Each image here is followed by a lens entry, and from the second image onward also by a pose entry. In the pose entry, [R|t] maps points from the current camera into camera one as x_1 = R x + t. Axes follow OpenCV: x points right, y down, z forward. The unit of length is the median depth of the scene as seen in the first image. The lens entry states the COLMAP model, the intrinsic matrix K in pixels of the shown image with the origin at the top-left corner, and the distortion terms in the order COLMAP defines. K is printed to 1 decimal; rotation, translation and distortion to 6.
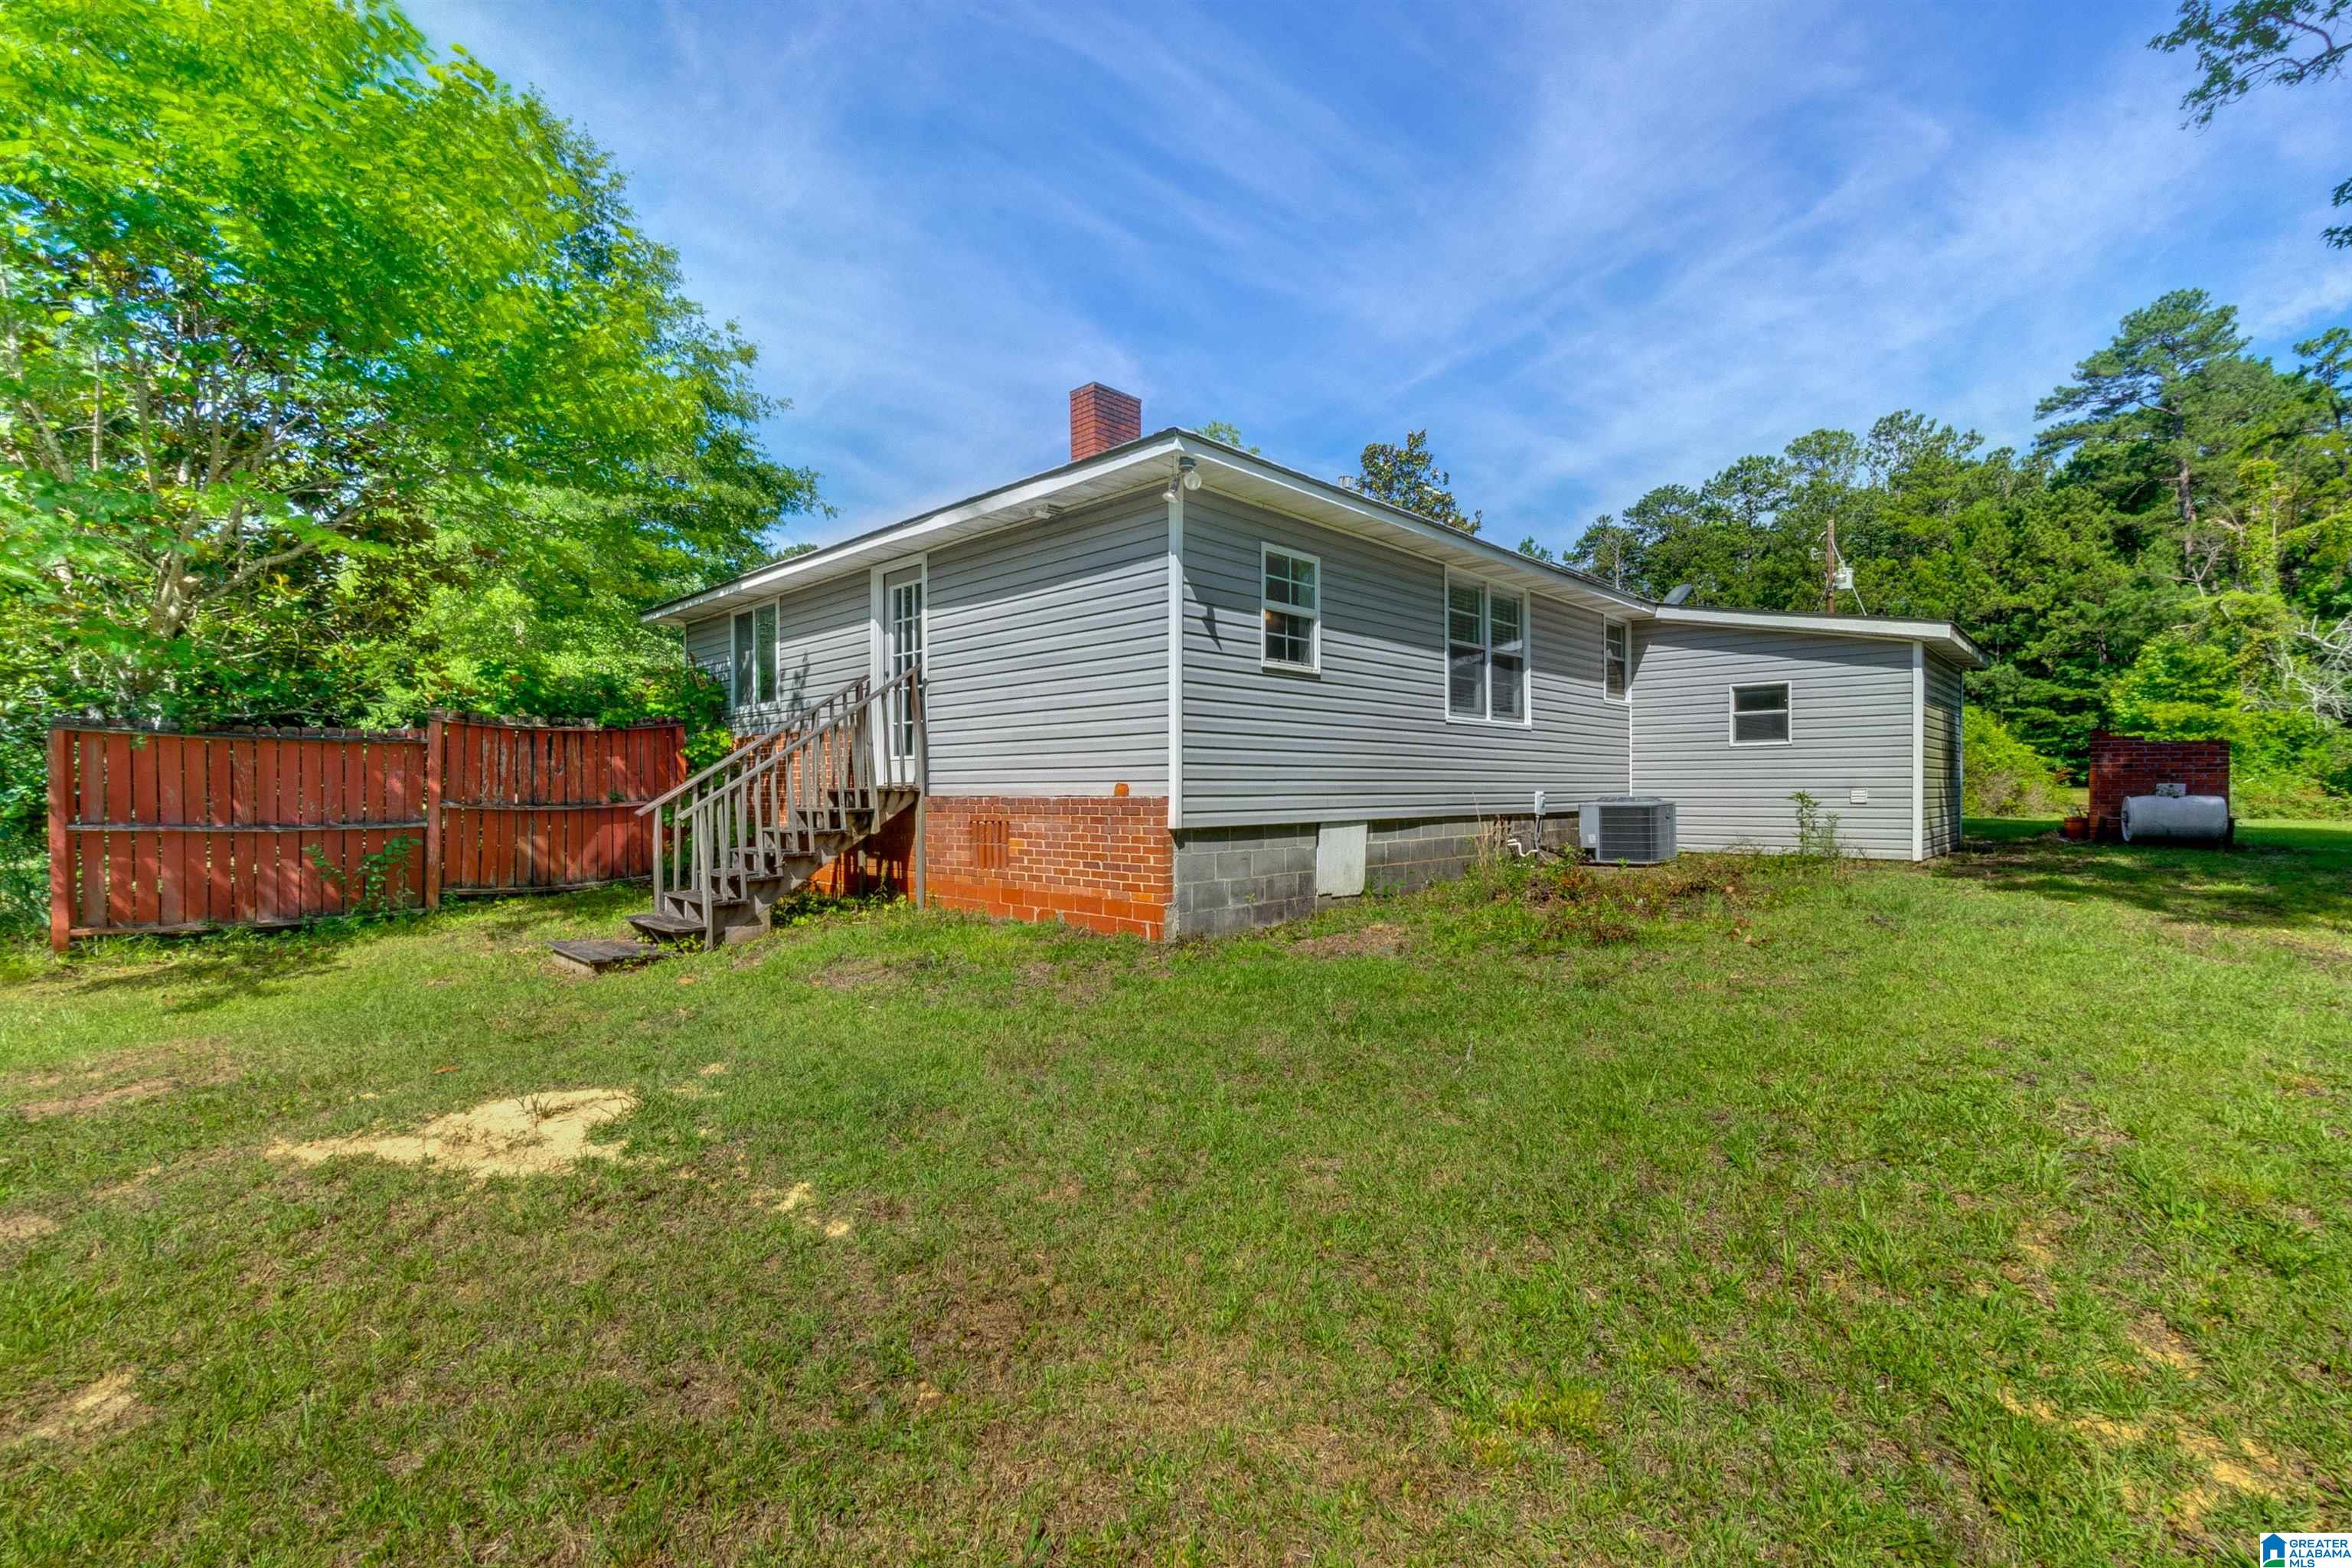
lens RADIAL K [[1040.4, 0, 1176.5], [0, 1040.4, 752.2], [0, 0, 1]] dist [0.000533, 0.000162]
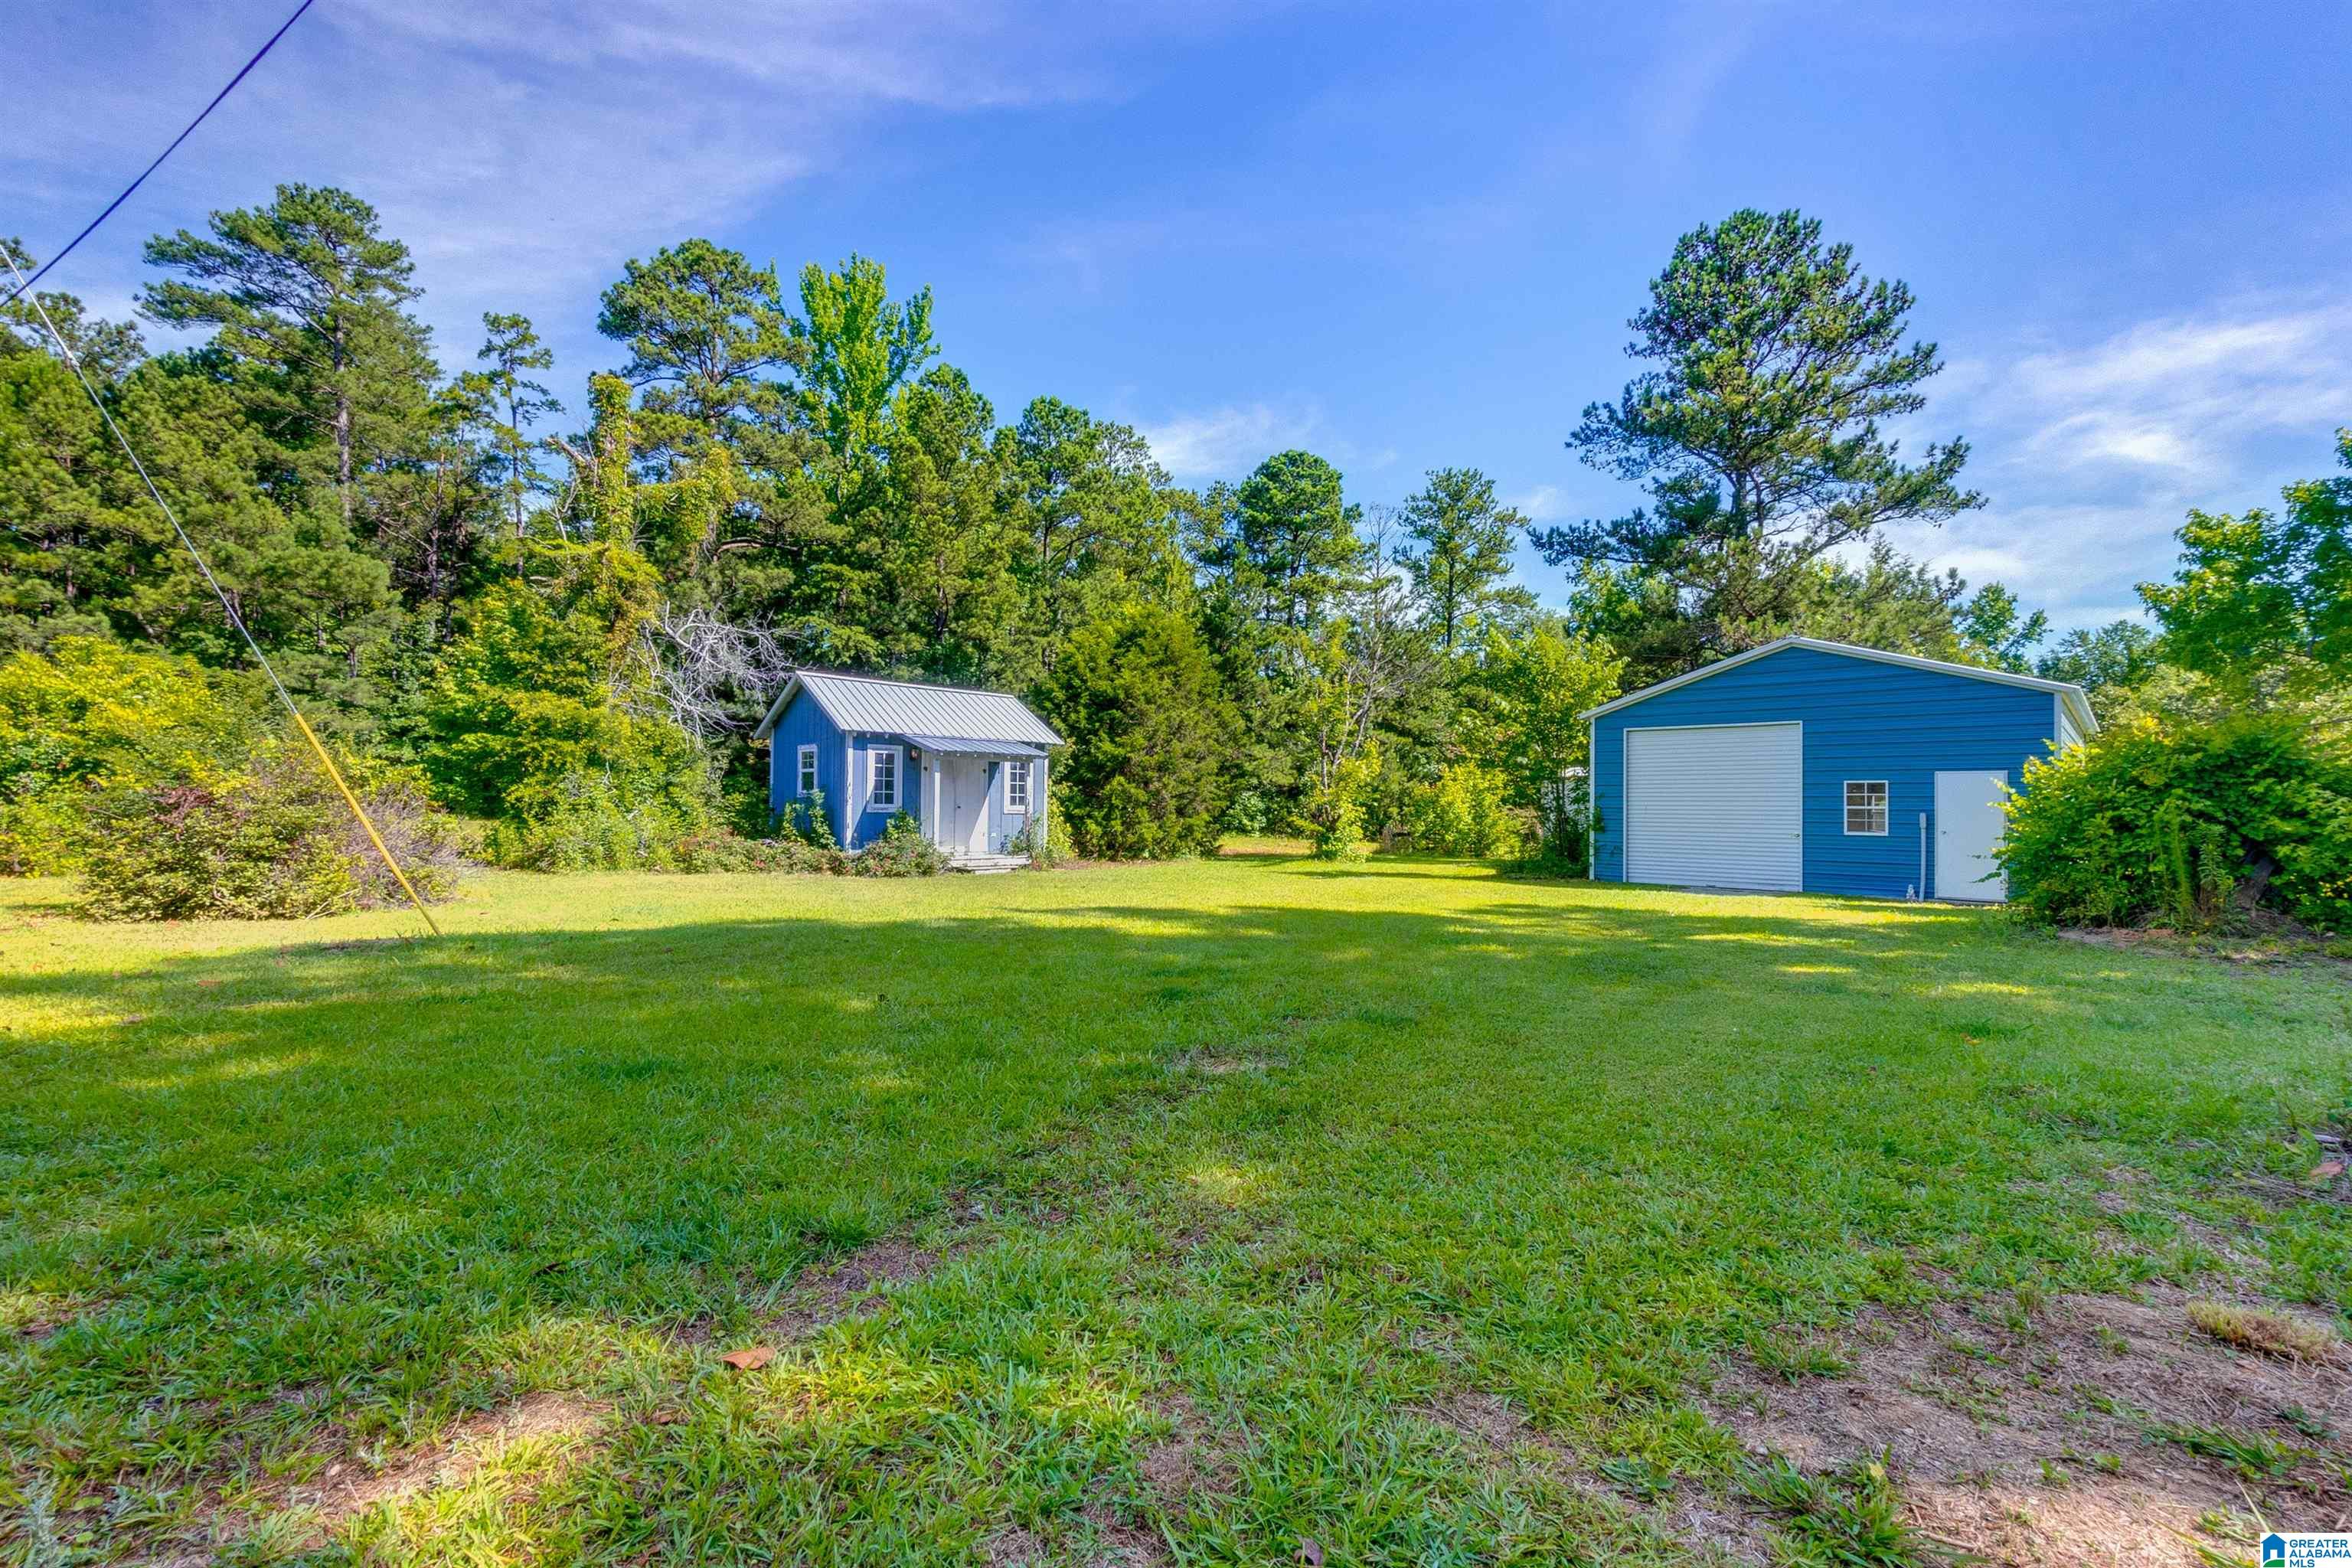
lens RADIAL K [[1022.0, 0, 1176.0], [0, 1022.0, 784.0], [0, 0, 1]] dist [0.000282, -0.000034]
pose [[-0.001724, 0.024410, 0.999701, 0.194874], [-0.039470, 0.998921, -0.024459, 0.005232], [-0.999219, -0.039500, -0.000758, 0.359284]]
